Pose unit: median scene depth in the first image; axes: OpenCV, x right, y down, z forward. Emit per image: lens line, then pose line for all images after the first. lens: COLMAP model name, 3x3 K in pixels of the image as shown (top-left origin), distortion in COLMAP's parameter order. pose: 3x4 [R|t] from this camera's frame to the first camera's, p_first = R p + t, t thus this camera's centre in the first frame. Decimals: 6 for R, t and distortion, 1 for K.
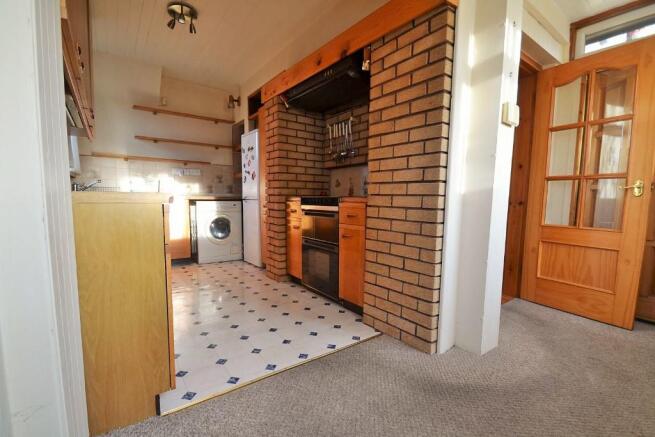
lens RADIAL K [[289.9, 0, 328.2], [0, 289.9, 220.6], [0, 0, 1]] dist [0.000501, -0.000075]
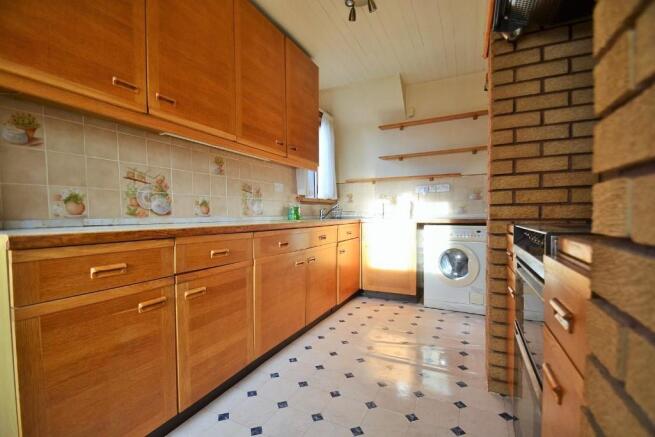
lens RADIAL K [[289.9, 0, 328.2], [0, 289.9, 224.8], [0, 0, 1]] dist [0.000501, -0.000075]
pose [[0.456690, 0.016245, -0.889477, 0.123858], [-0.054464, 0.998468, -0.009729, -0.045523], [0.887957, 0.052888, 0.456876, 0.404944]]
